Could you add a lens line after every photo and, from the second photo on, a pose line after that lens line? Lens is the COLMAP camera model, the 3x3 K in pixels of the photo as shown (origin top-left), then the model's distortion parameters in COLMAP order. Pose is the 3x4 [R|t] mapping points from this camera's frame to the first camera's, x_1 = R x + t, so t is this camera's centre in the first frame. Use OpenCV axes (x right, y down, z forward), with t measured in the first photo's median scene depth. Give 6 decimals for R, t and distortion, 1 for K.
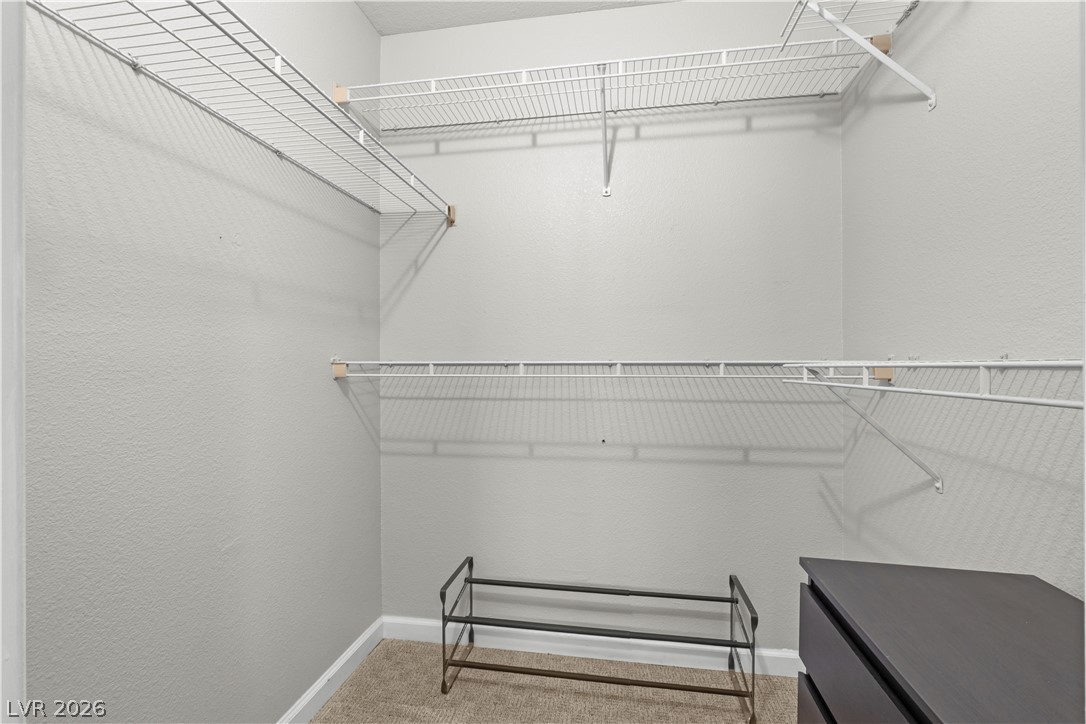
lens RADIAL K [[476.9, 0, 545.0], [0, 476.9, 361.8], [0, 0, 1]] dist [-0.004901, -0.000182]
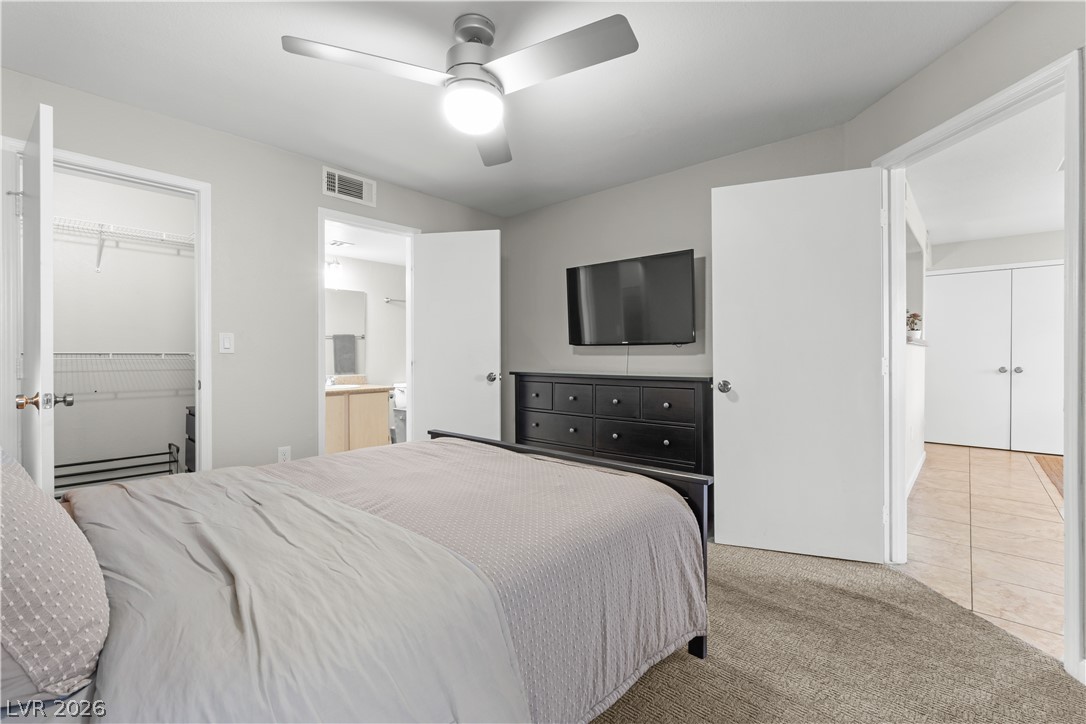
lens RADIAL K [[476.9, 0, 544.5], [0, 476.9, 354.5], [0, 0, 1]] dist [-0.004901, -0.000182]
pose [[0.539375, 0.000247, 0.842066, -0.561552], [-0.002761, 0.999995, 0.001475, -0.000644], [-0.842061, -0.003121, 0.539373, -1.748937]]
